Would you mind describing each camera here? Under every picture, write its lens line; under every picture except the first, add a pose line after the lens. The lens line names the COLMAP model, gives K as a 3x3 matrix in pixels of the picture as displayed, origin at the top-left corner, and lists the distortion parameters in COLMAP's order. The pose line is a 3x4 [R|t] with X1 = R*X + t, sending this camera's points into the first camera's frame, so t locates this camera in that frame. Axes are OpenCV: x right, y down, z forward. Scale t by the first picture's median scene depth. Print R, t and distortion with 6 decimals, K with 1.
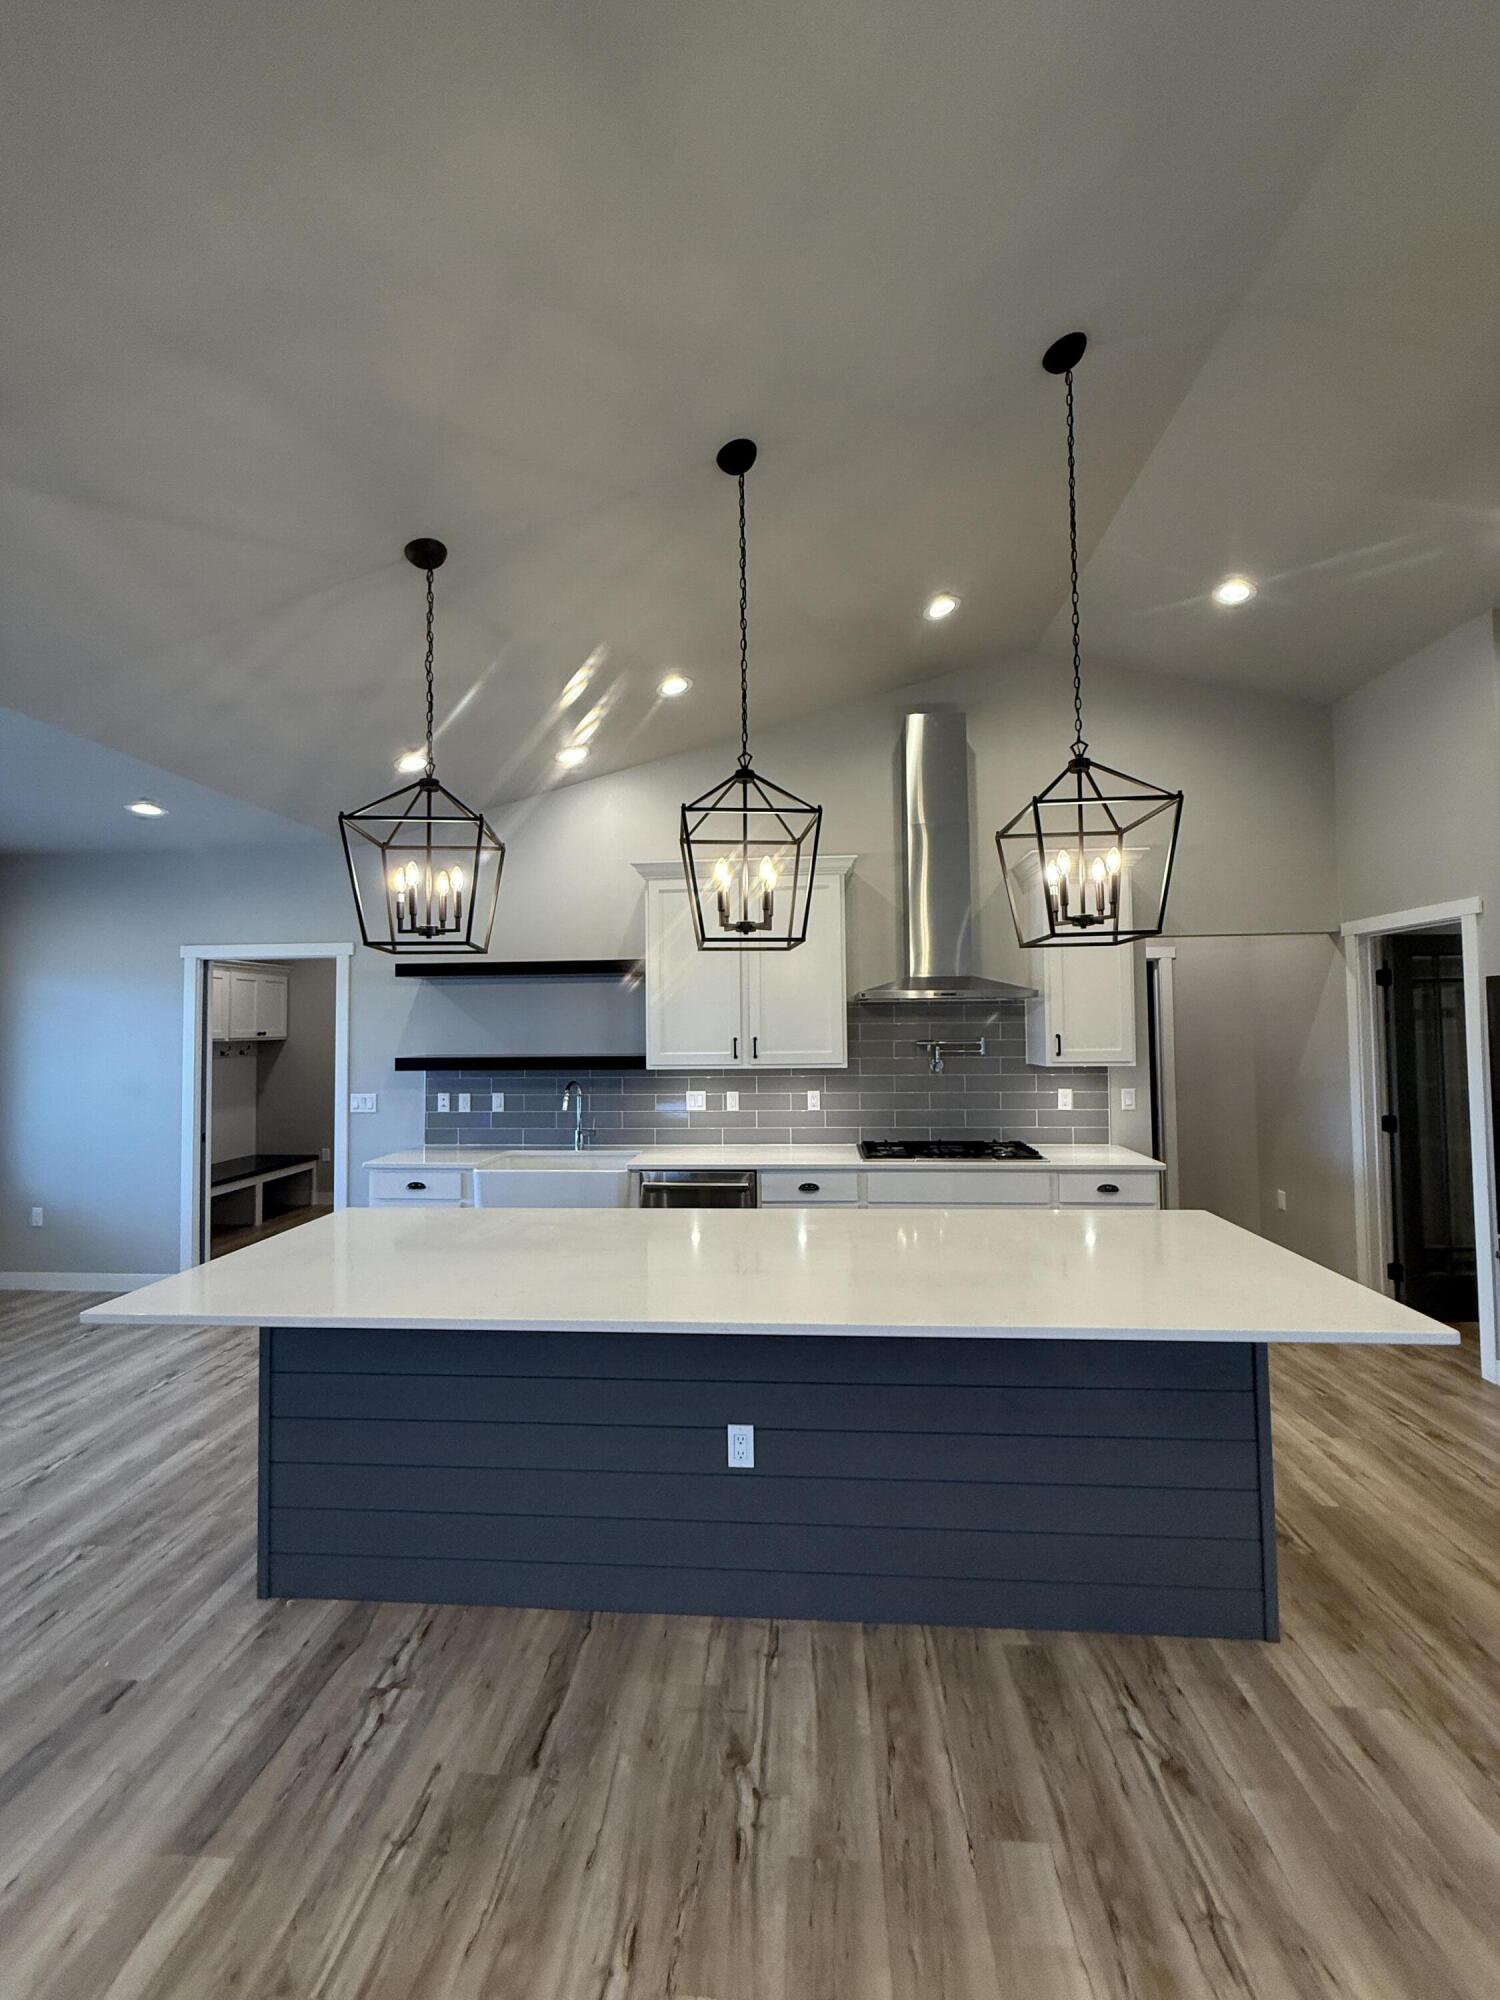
lens RADIAL K [[795.0, 0, 752.0], [0, 795.0, 1002.2], [0, 0, 1]] dist [-0.002660, 0.000488]
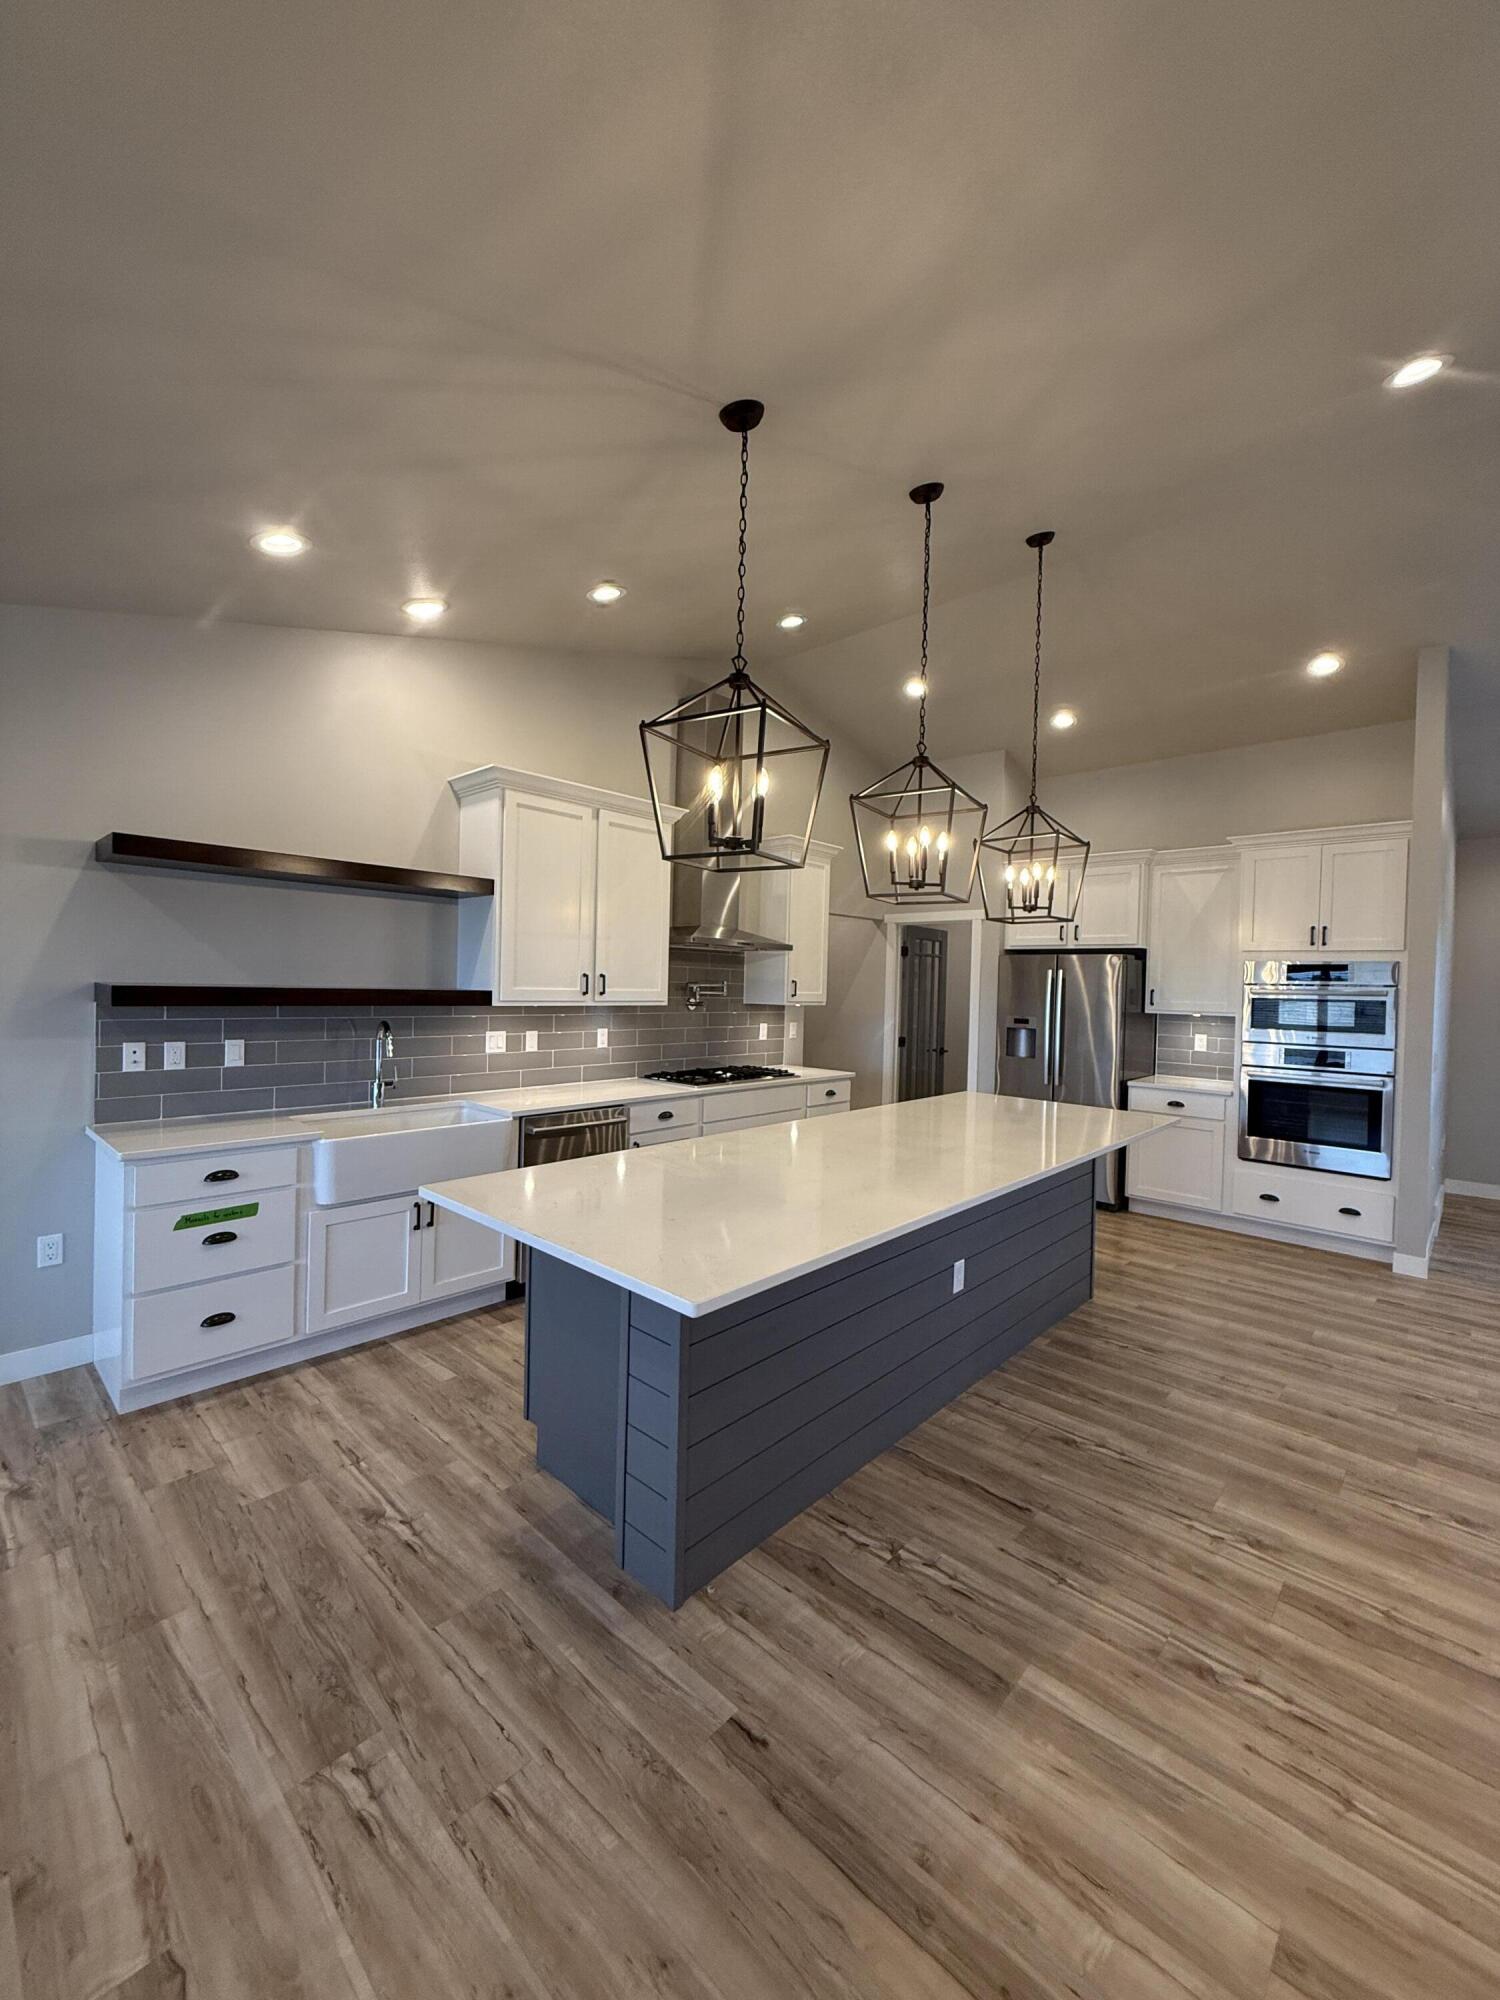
lens RADIAL K [[795.0, 0, 751.0], [0, 795.0, 997.4], [0, 0, 1]] dist [-0.002660, 0.000488]
pose [[0.622943, 0.014573, 0.782131, -1.145514], [-0.055952, 0.998096, 0.025966, 0.065338], [-0.780264, -0.059937, 0.622572, 0.411571]]
